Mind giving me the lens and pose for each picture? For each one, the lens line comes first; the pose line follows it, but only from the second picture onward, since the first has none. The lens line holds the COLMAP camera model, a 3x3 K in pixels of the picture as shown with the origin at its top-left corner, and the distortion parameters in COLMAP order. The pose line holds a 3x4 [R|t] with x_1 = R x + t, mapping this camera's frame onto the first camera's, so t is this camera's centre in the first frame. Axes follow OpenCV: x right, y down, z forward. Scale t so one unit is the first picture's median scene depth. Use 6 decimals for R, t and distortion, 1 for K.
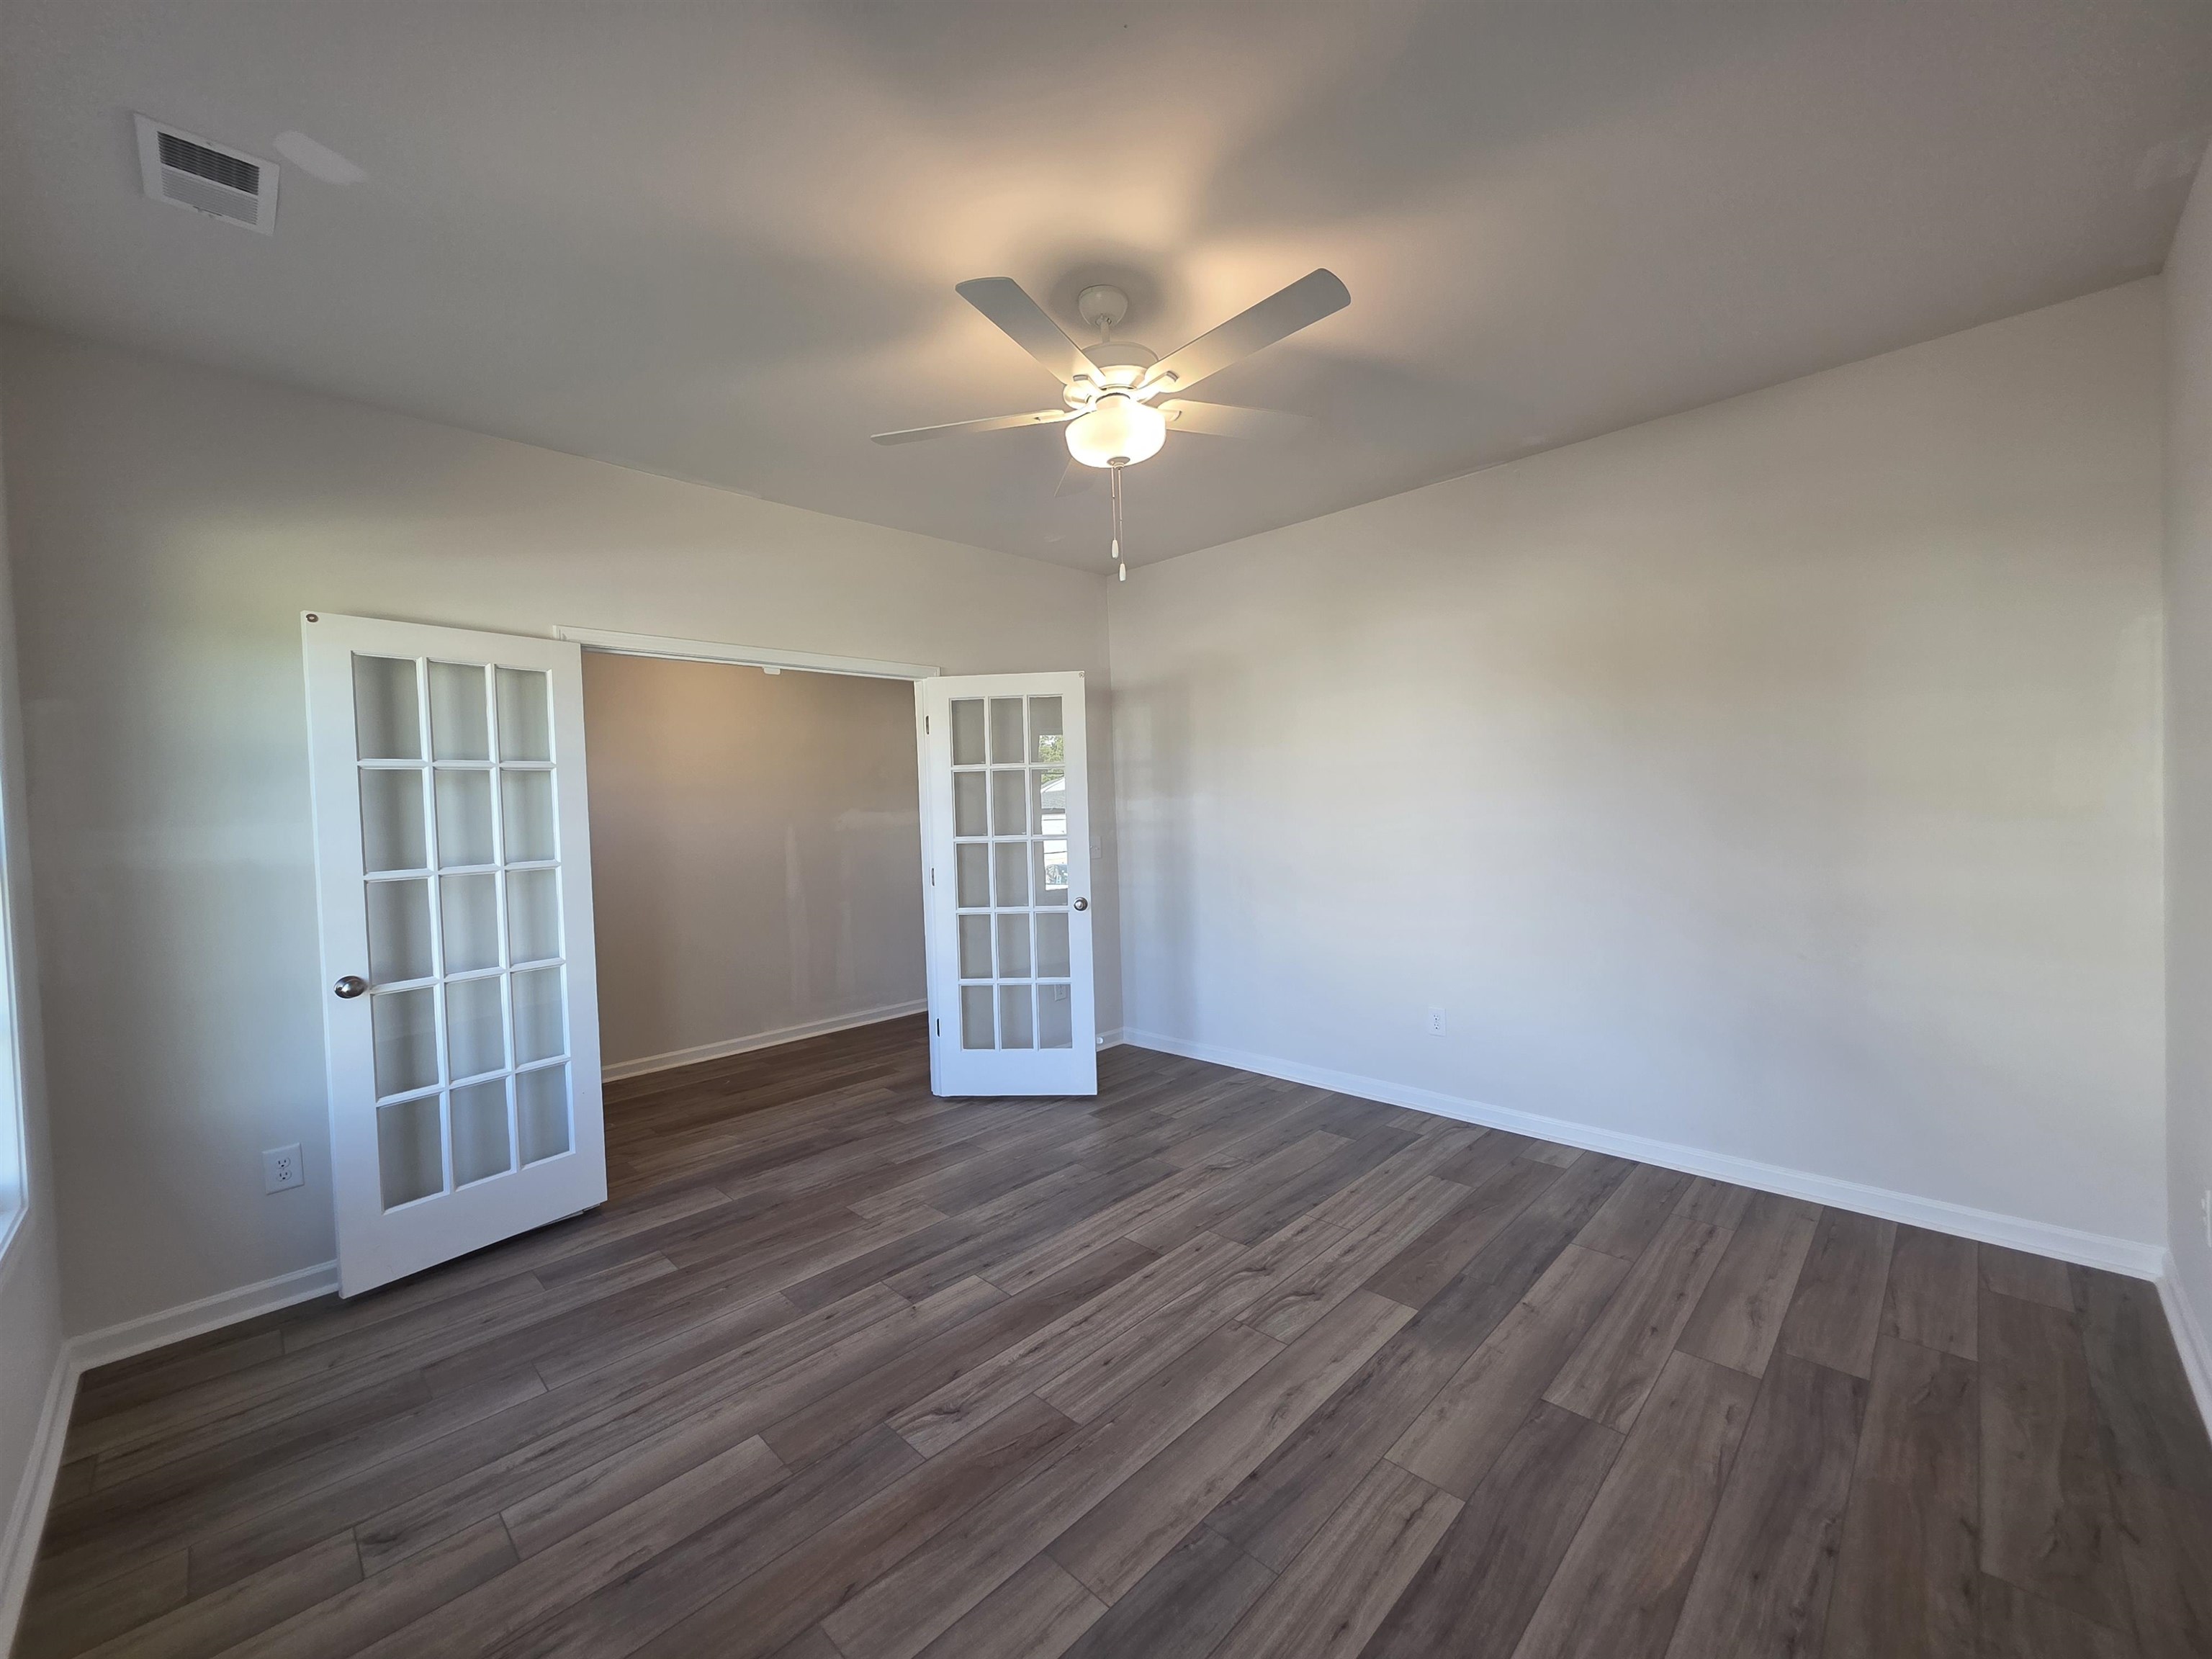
lens RADIAL K [[886.2, 0, 1098.7], [0, 886.2, 827.3], [0, 0, 1]] dist [0.001740, 0.000311]
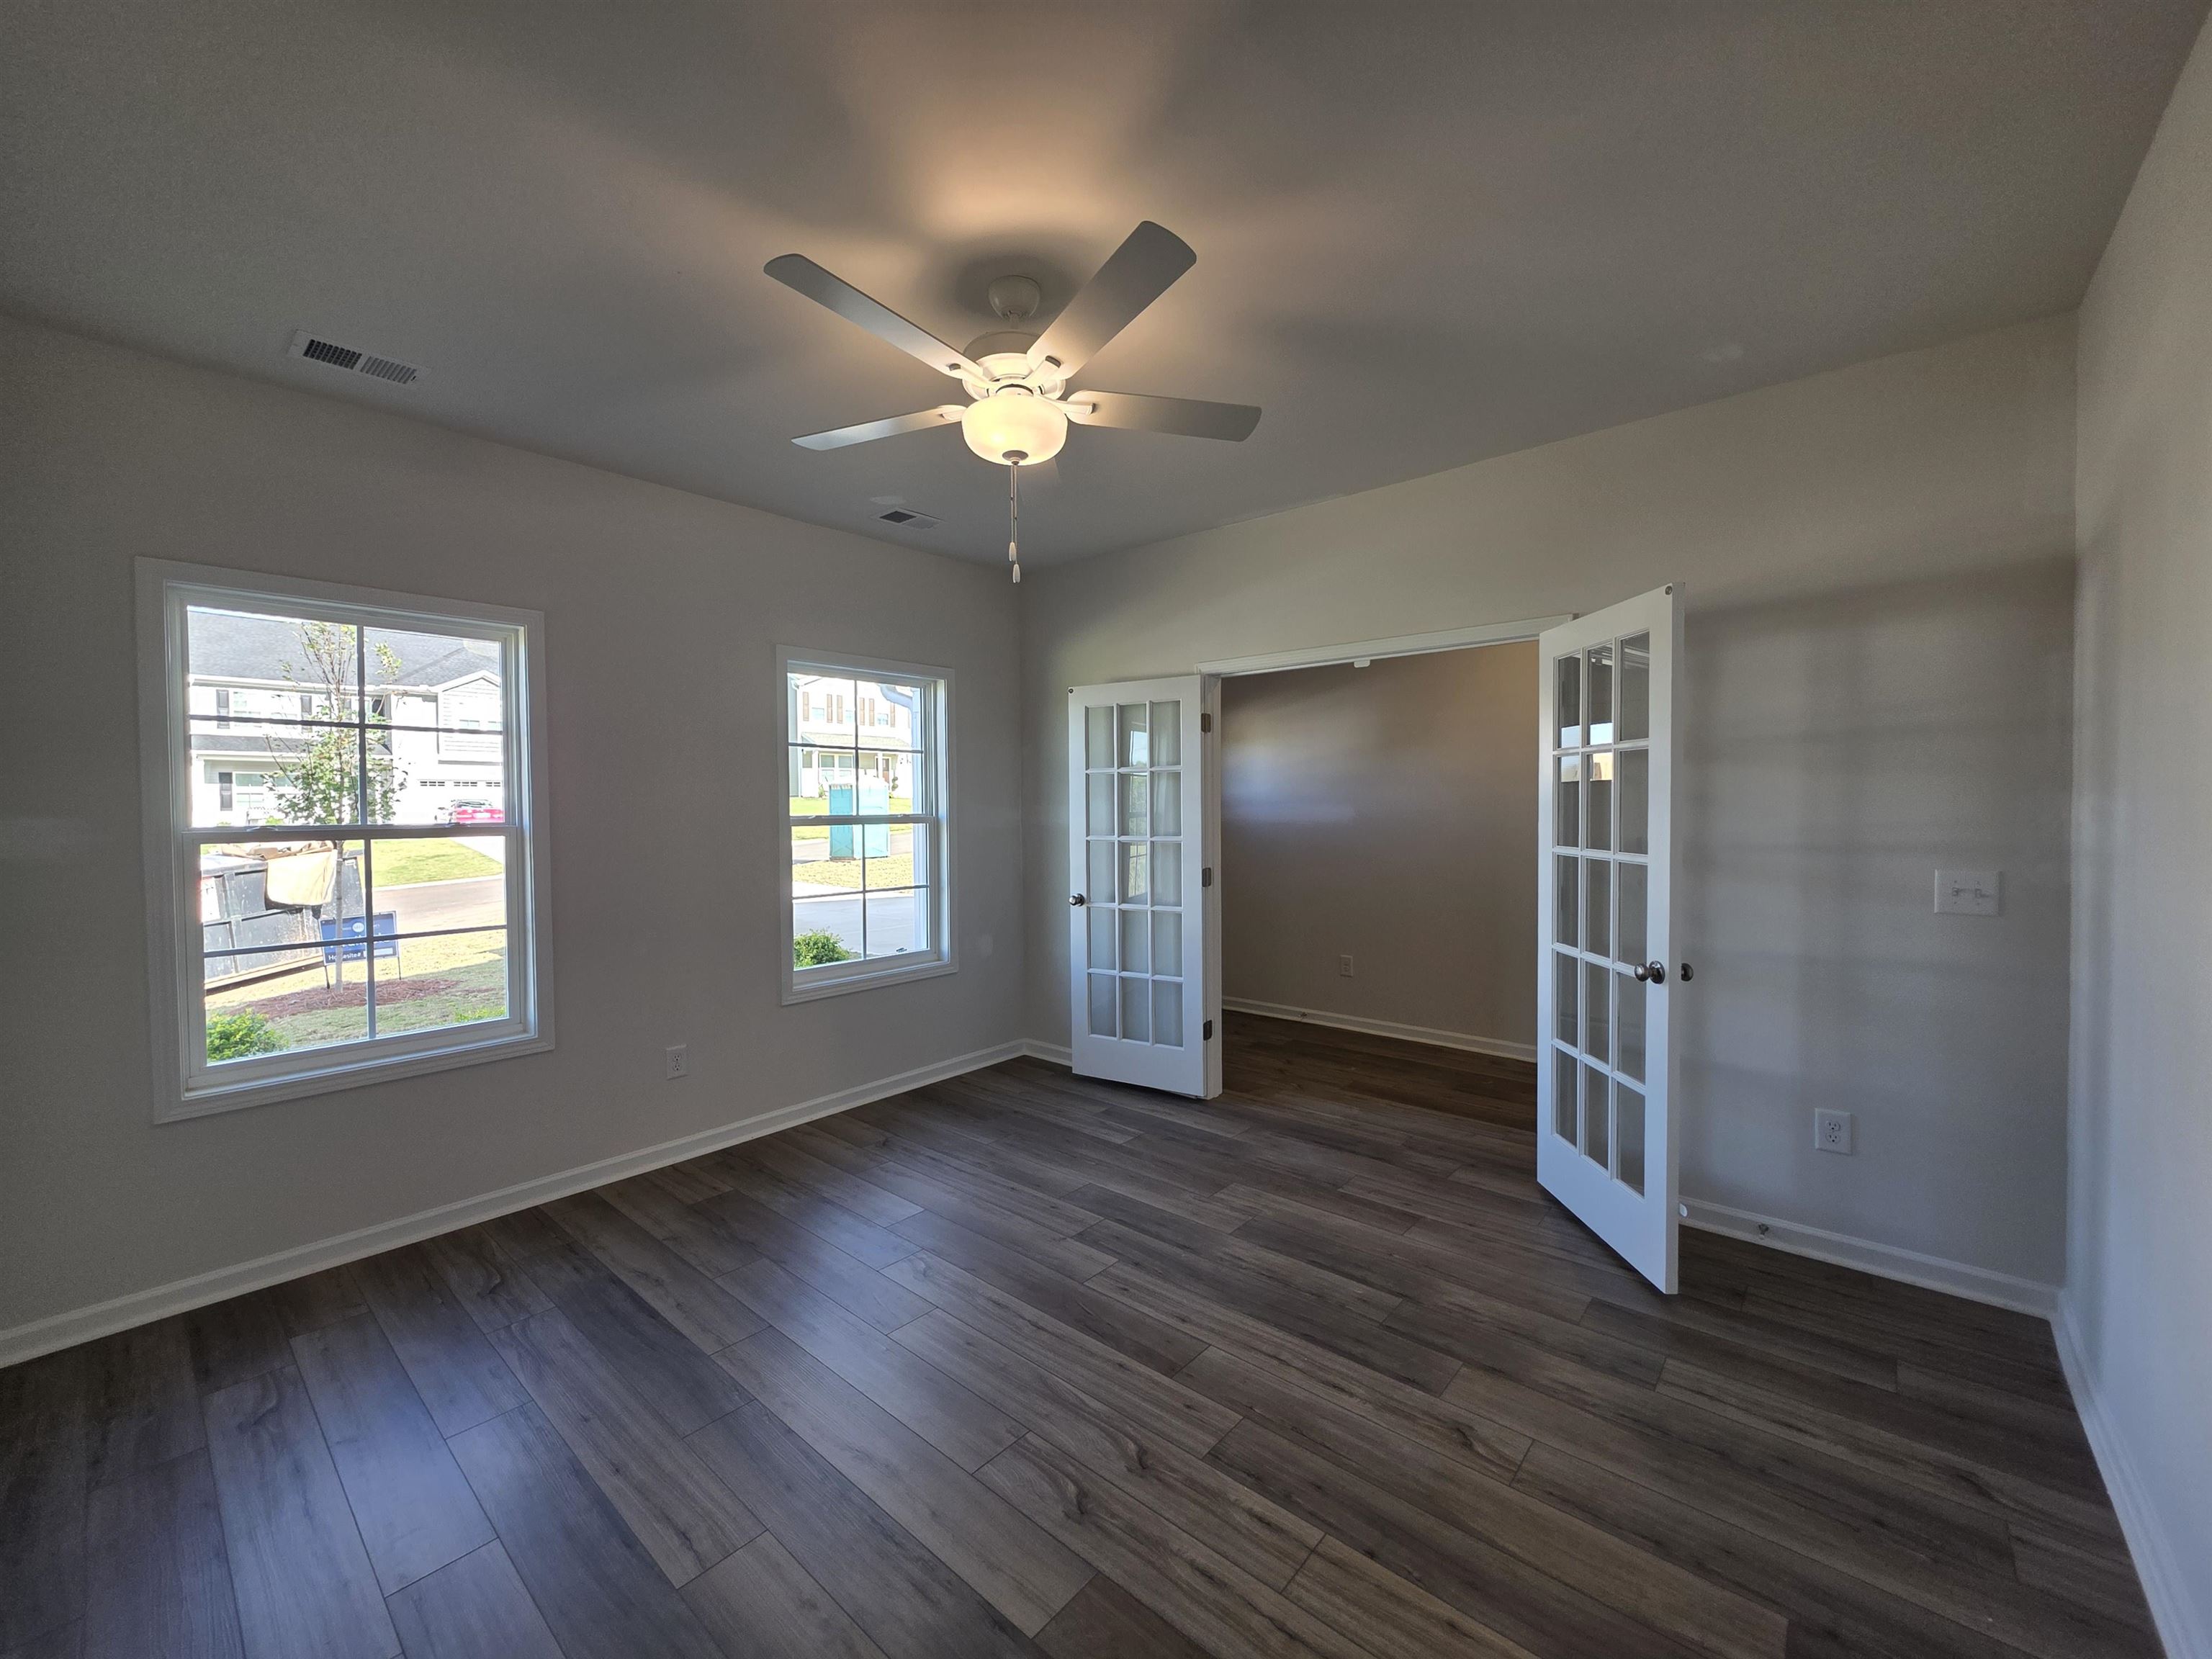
lens RADIAL K [[886.2, 0, 1090.8], [0, 886.2, 822.7], [0, 0, 1]] dist [0.001740, 0.000311]
pose [[0.057272, 0.055160, -0.996834, 0.861557], [-0.018350, 0.998362, 0.054190, -0.063541], [0.998190, 0.015188, 0.058190, 0.891786]]
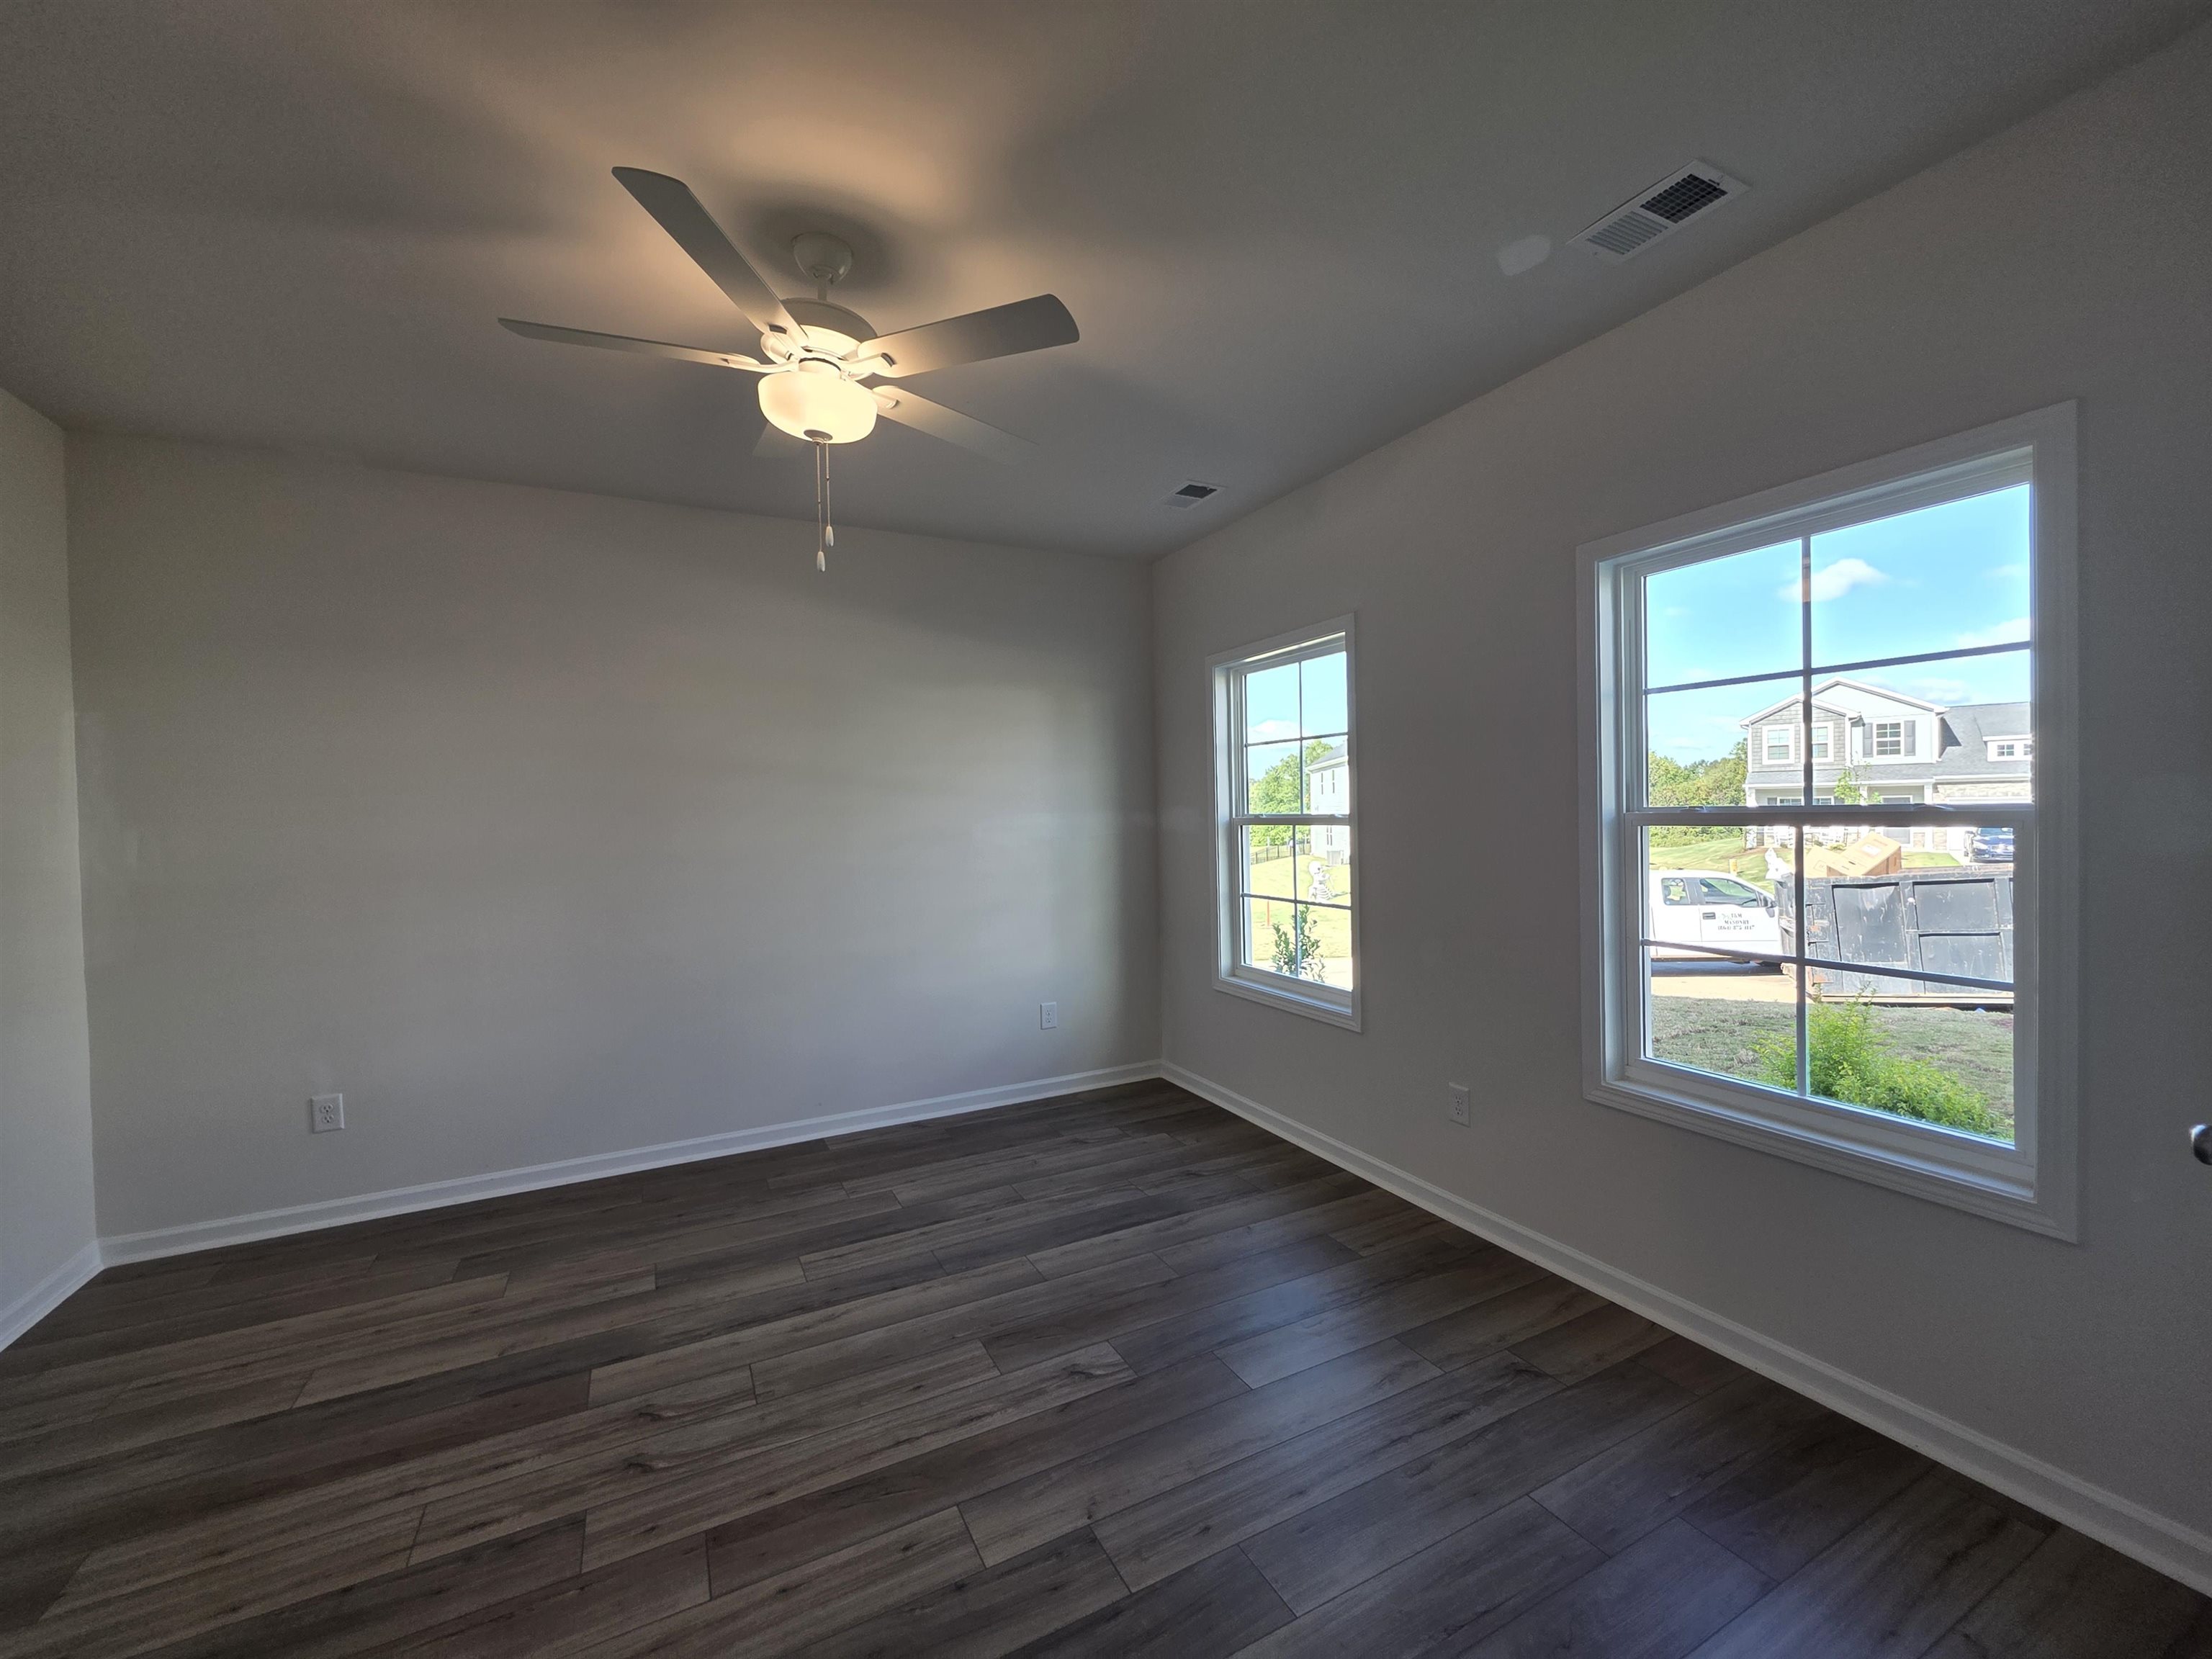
lens RADIAL K [[886.2, 0, 1107.4], [0, 886.2, 833.9], [0, 0, 1]] dist [0.001740, 0.000311]
pose [[-0.951241, 0.047246, 0.304809, -0.432029], [0.061752, 0.997363, 0.038118, -0.027570], [-0.302204, 0.055082, -0.951650, 1.528072]]
